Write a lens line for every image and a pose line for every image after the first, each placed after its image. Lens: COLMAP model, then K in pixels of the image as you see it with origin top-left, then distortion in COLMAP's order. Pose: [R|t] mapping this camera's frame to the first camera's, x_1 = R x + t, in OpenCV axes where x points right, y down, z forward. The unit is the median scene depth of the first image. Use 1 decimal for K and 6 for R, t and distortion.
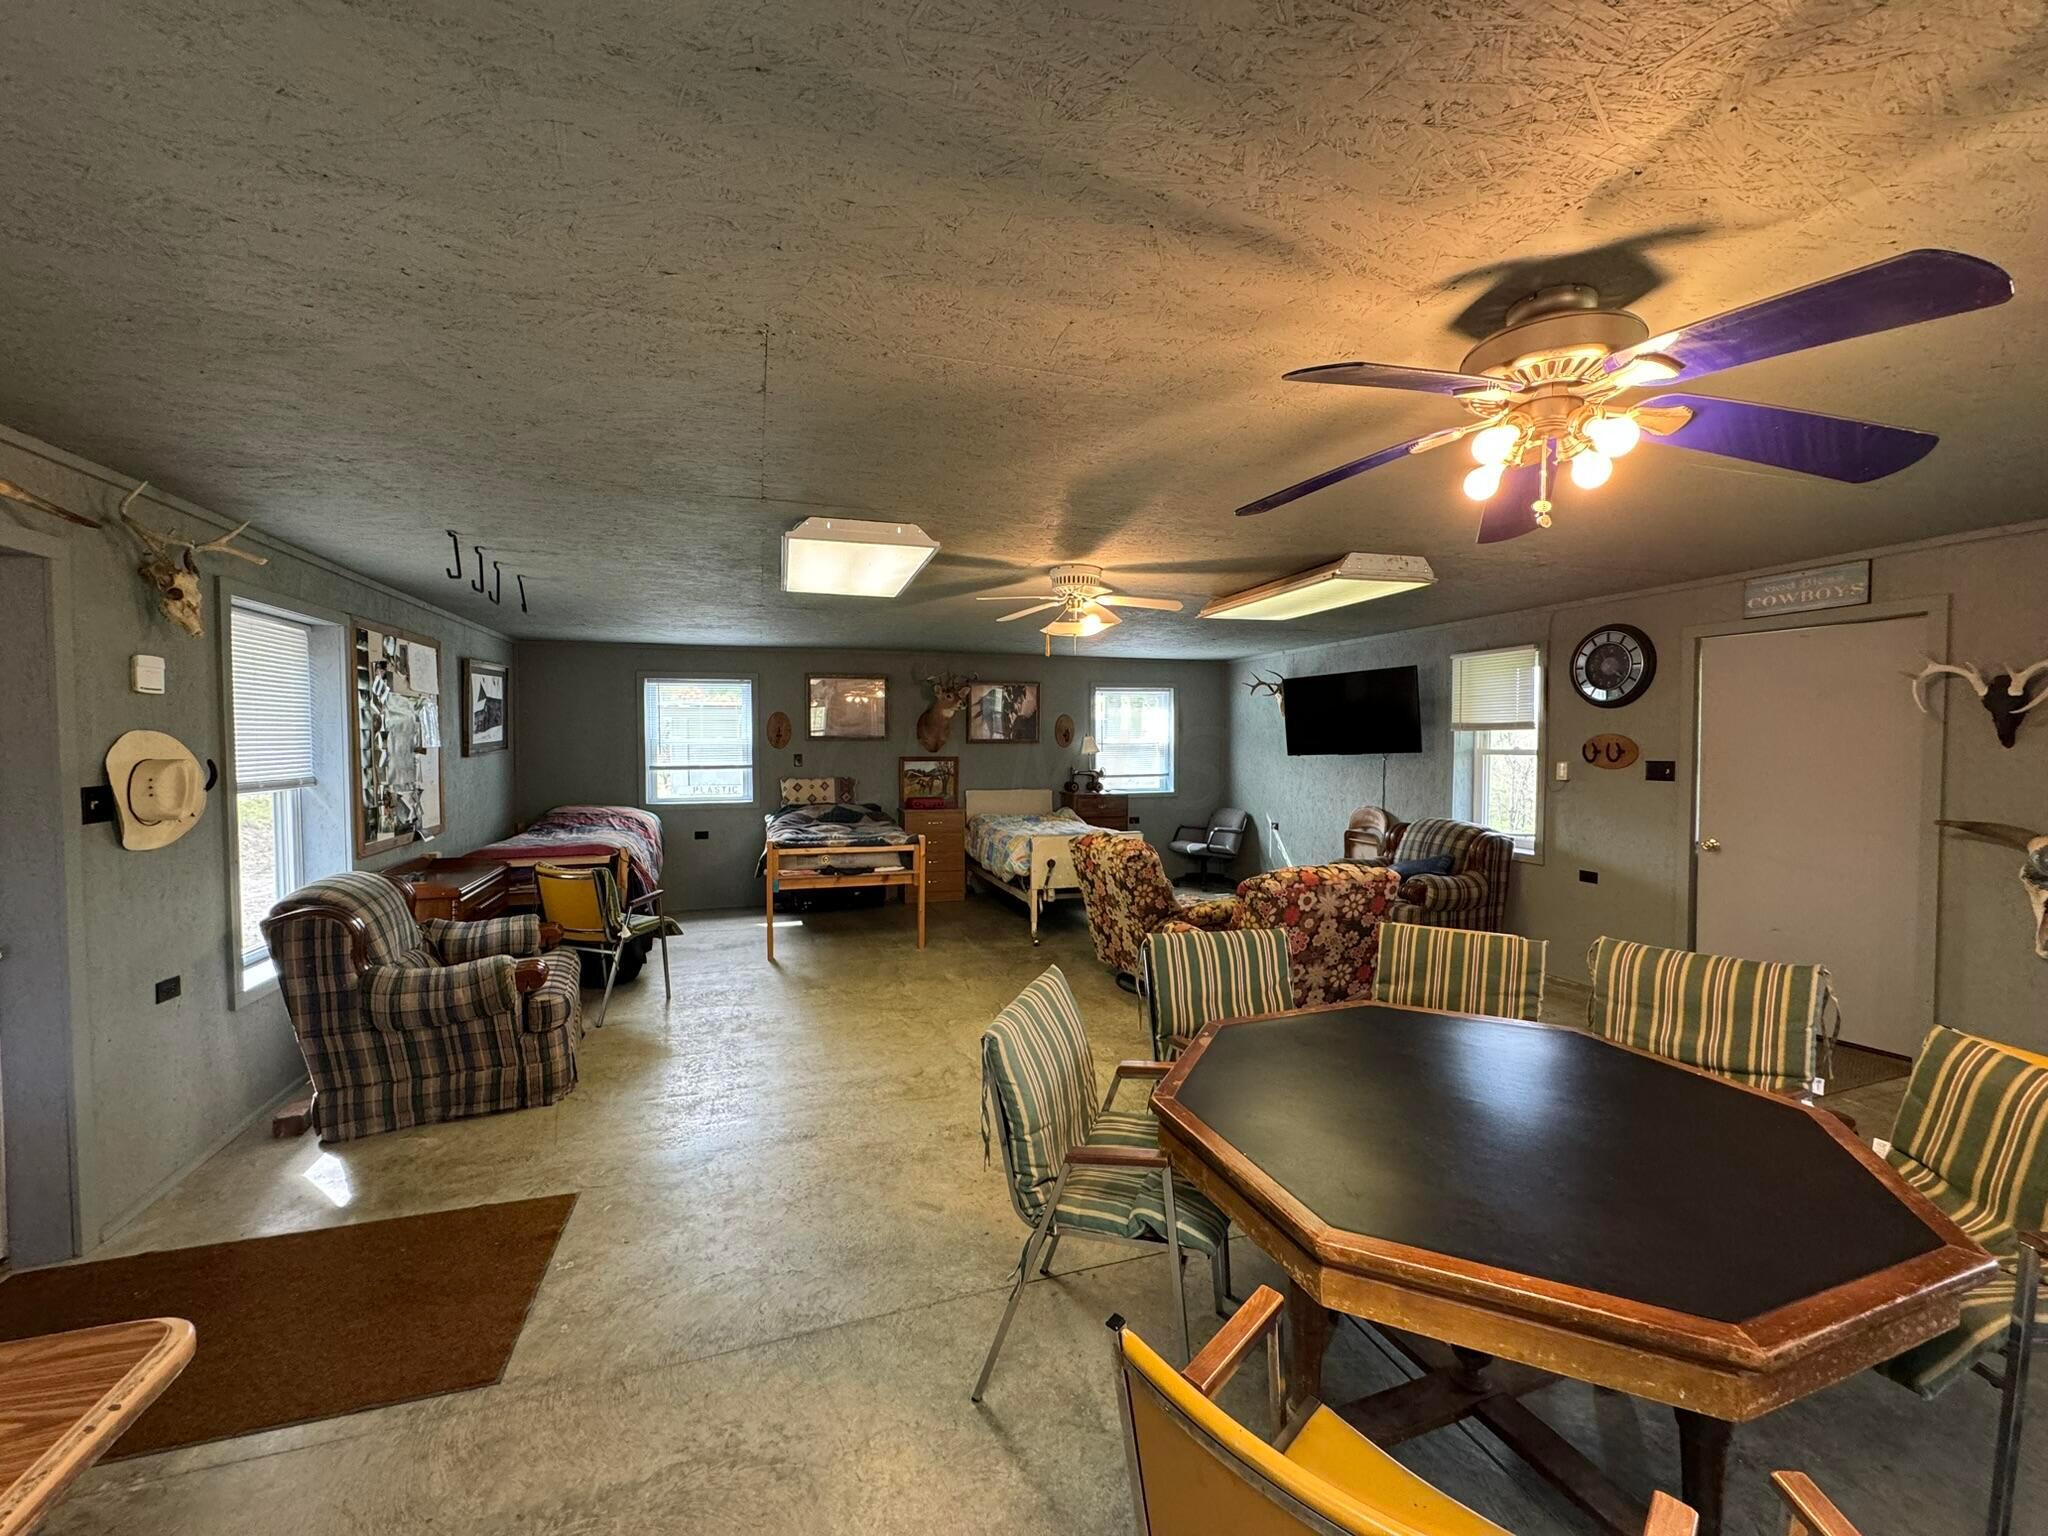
lens RADIAL K [[809.7, 0, 1027.0], [0, 809.7, 772.1], [0, 0, 1]] dist [-0.003864, 0.000350]
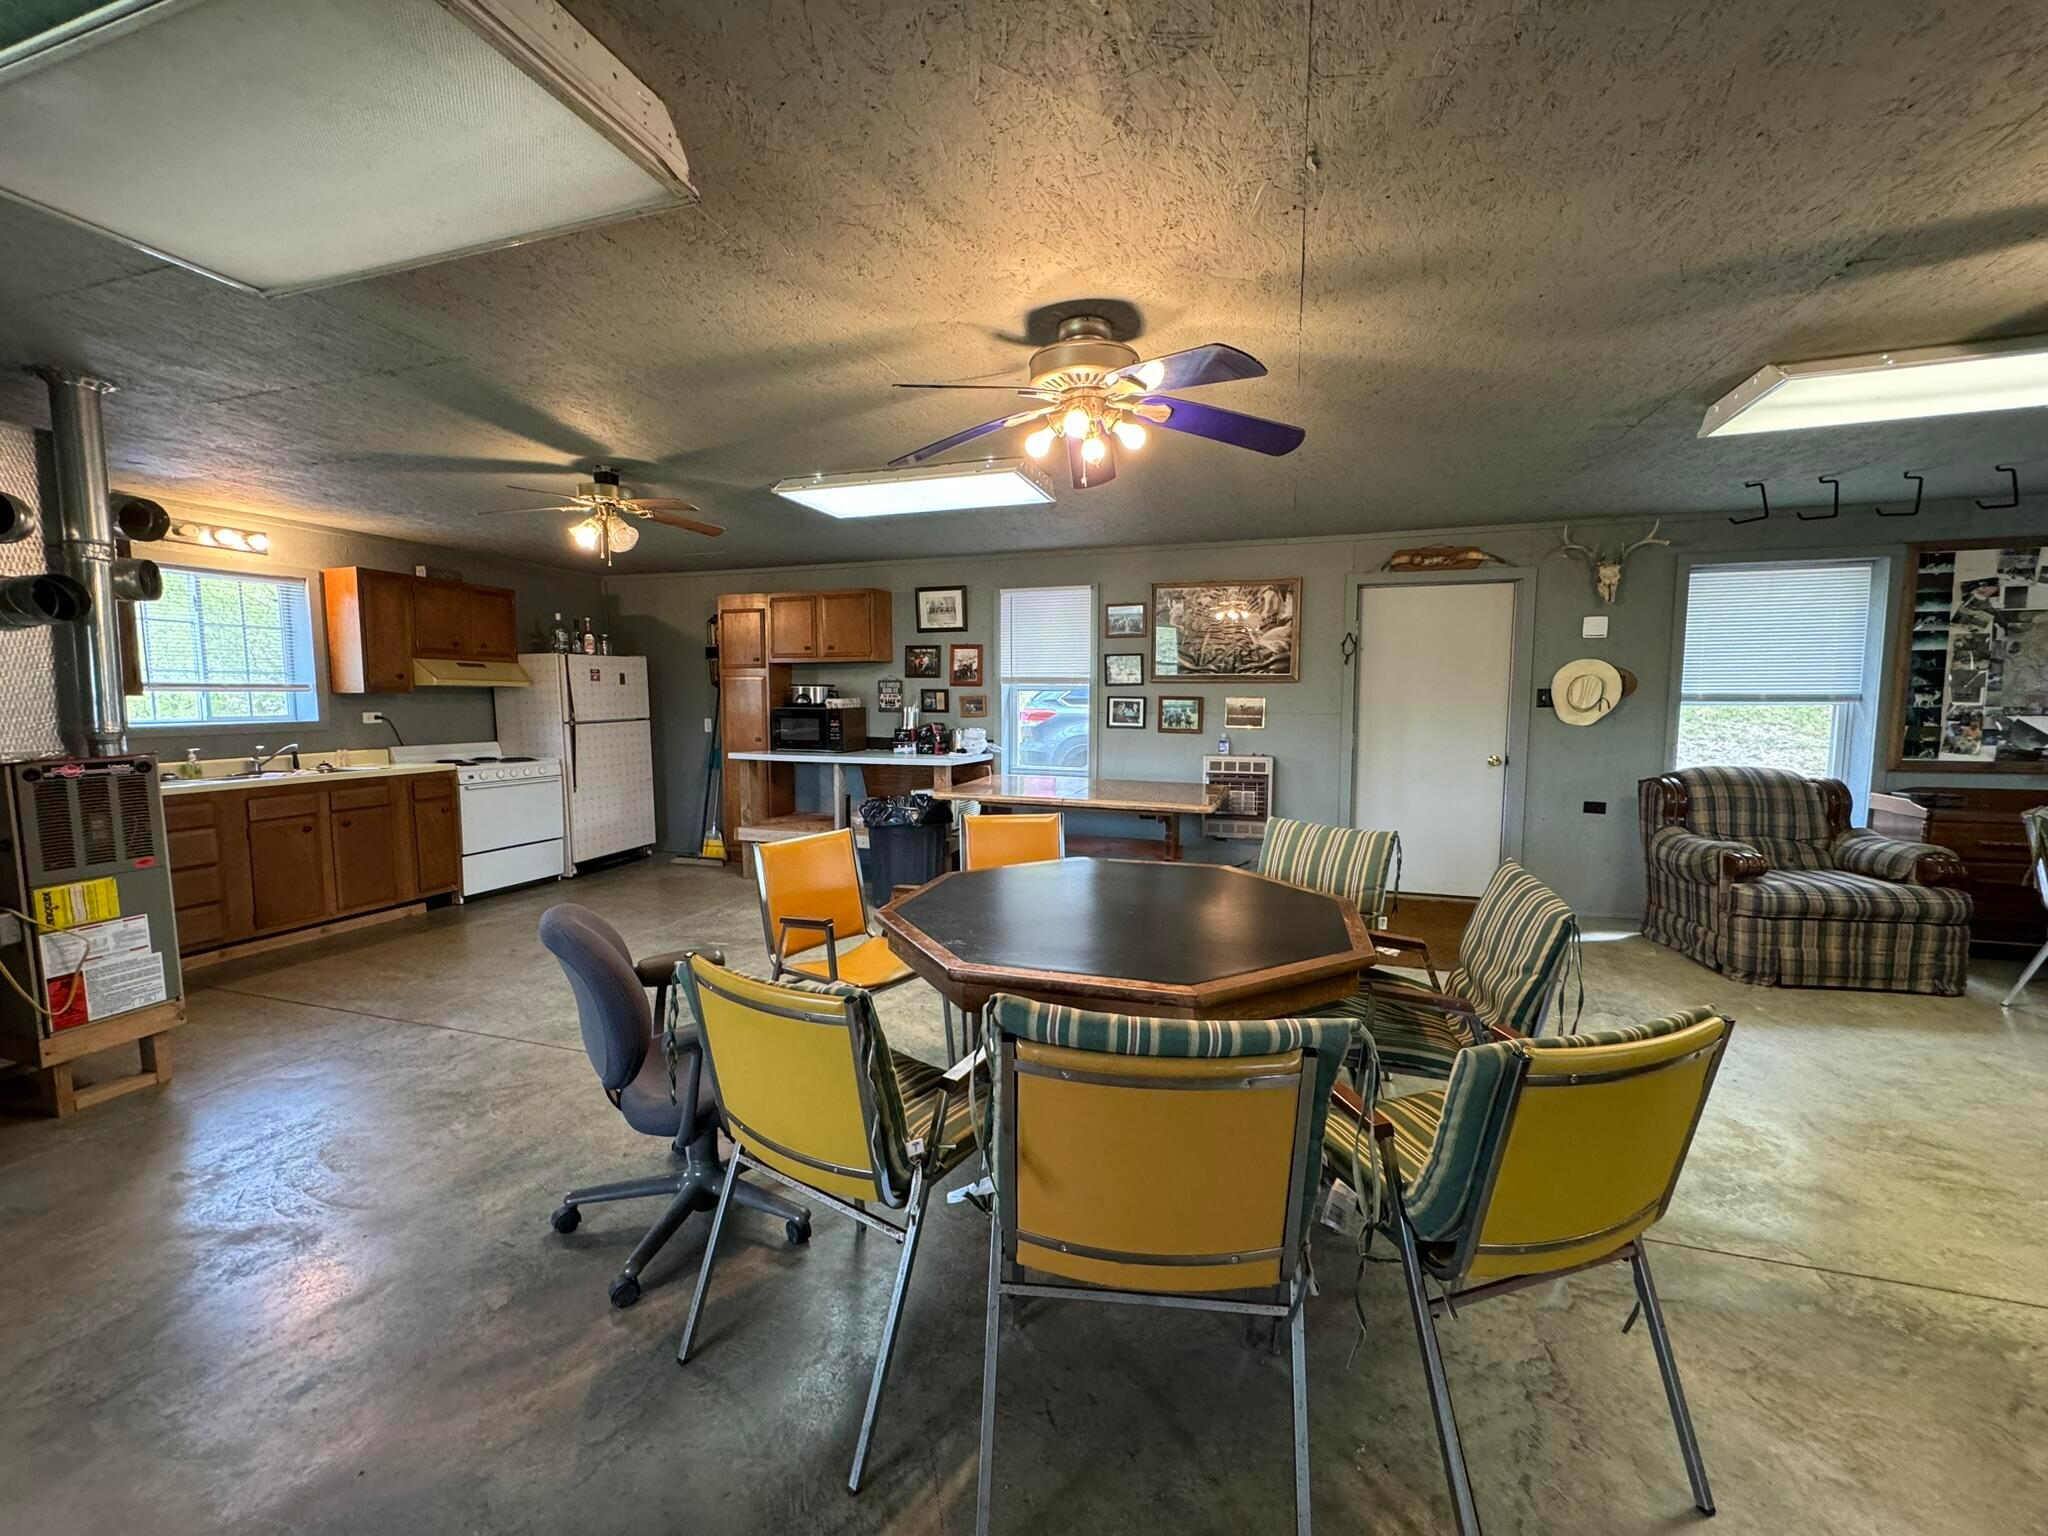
lens RADIAL K [[809.7, 0, 1025.6], [0, 809.7, 767.8], [0, 0, 1]] dist [-0.003864, 0.000350]
pose [[-0.591590, 0.073365, -0.802894, 0.462759], [-0.029580, 0.993206, 0.112550, 0.009704], [0.805696, 0.090333, -0.585401, 0.440819]]
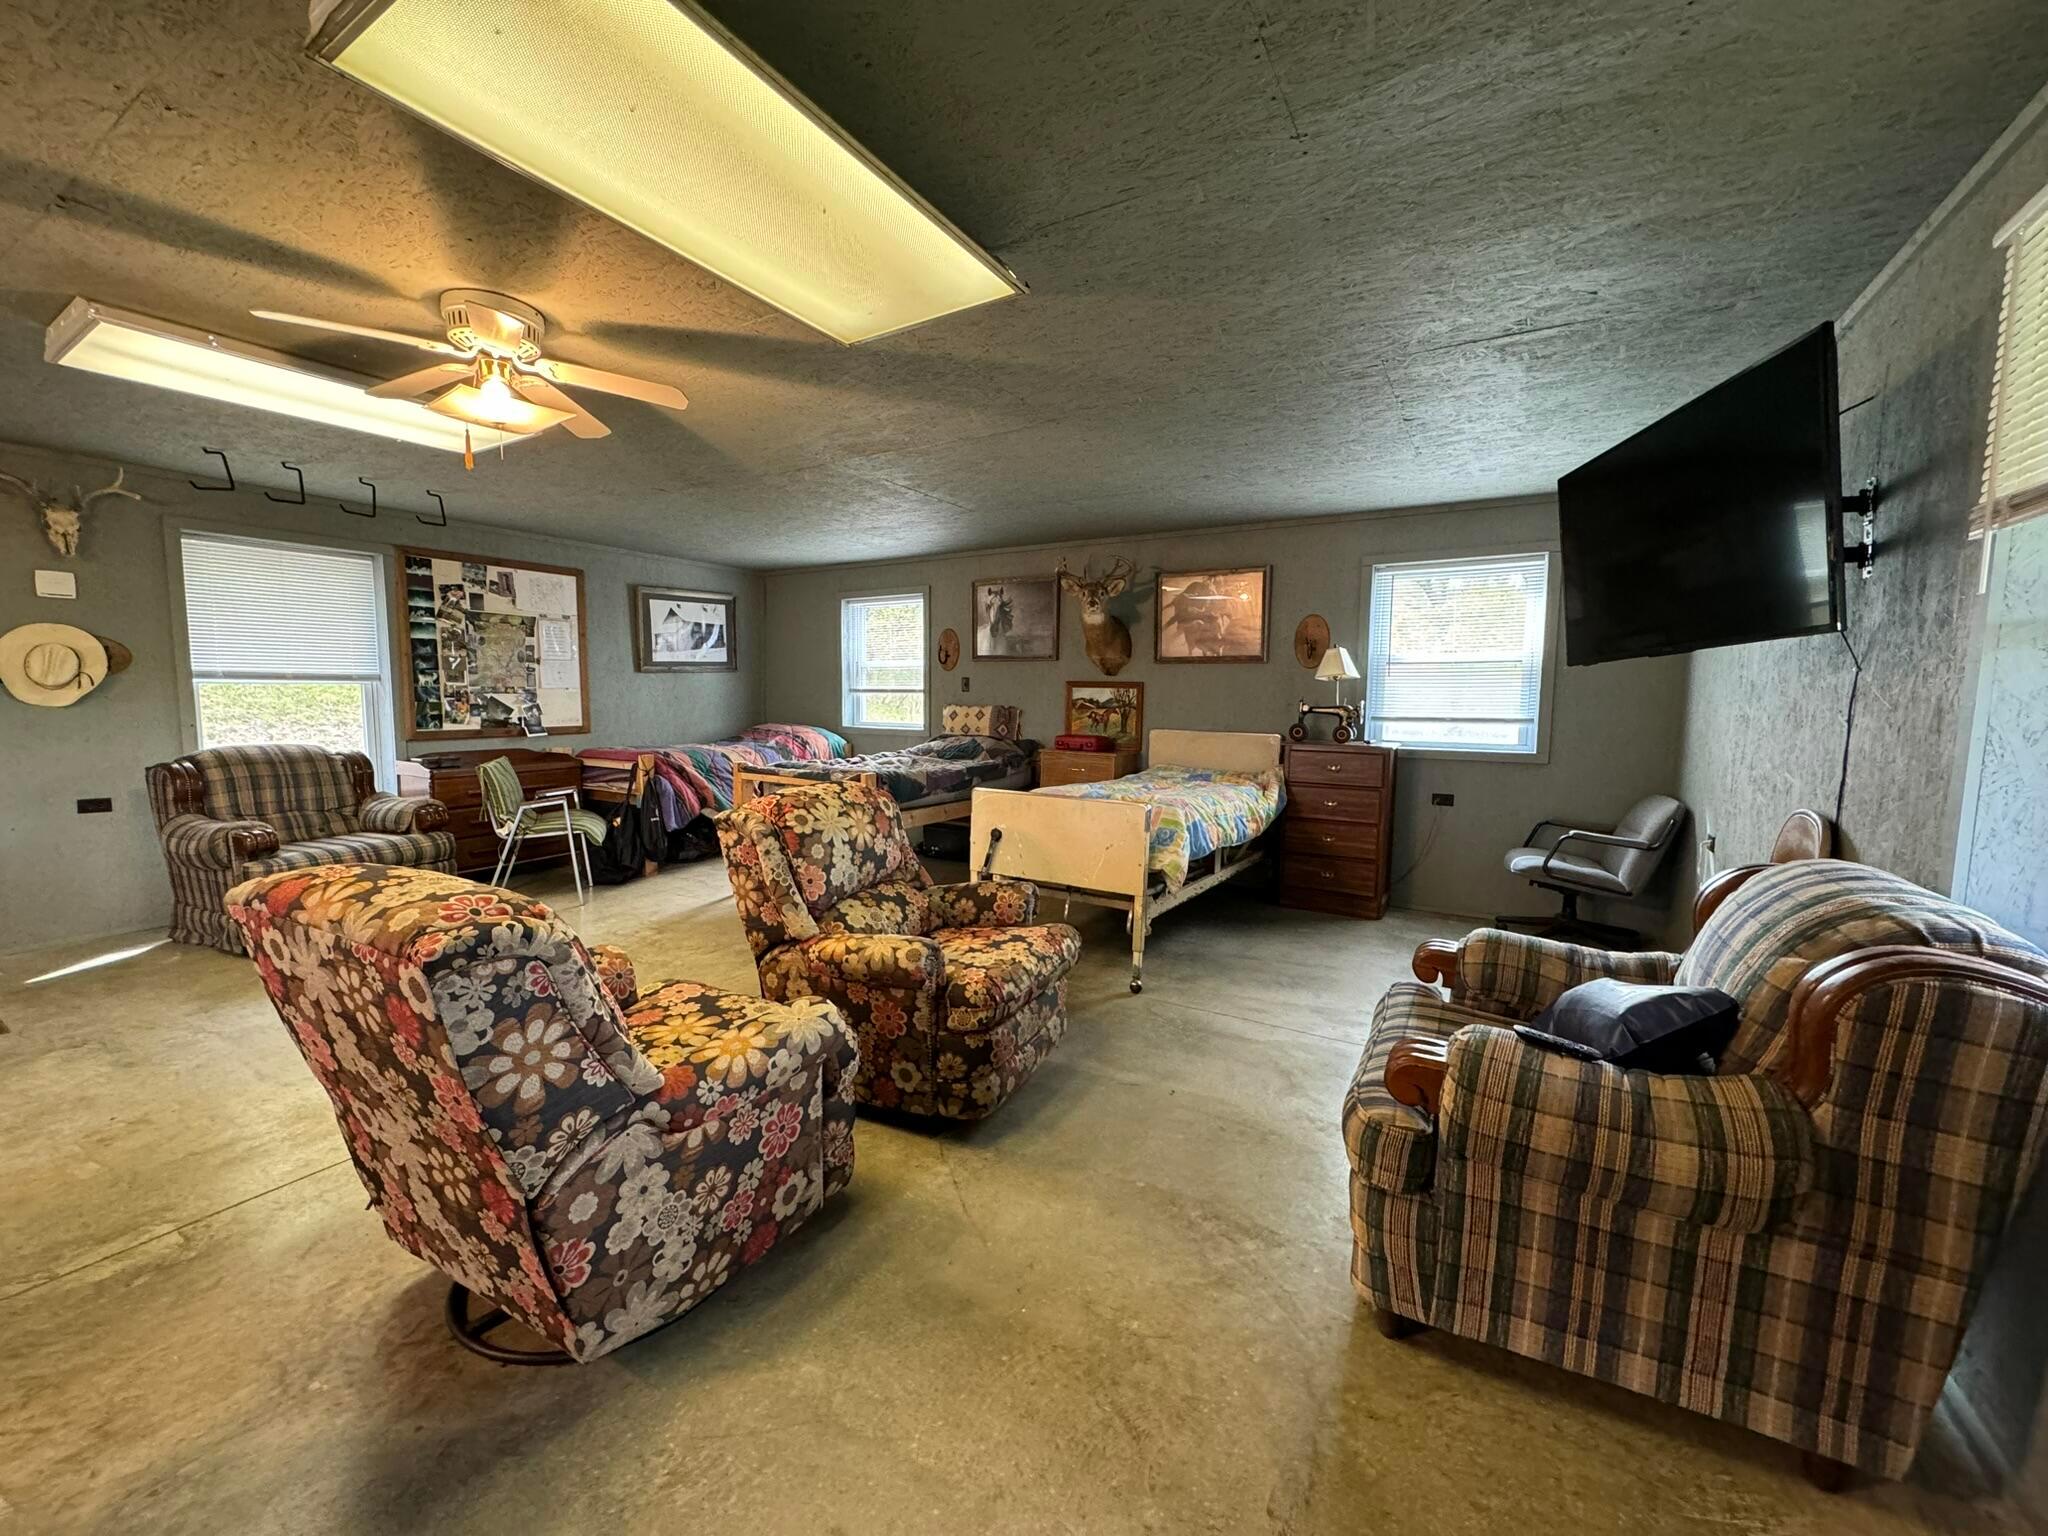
lens RADIAL K [[809.7, 0, 1019.4], [0, 809.7, 769.5], [0, 0, 1]] dist [-0.003864, 0.000350]
pose [[0.657482, 0.078649, -0.749354, 0.478359], [-0.040356, 0.996785, 0.069211, 0.016149], [0.752388, -0.015264, 0.658543, 0.558576]]
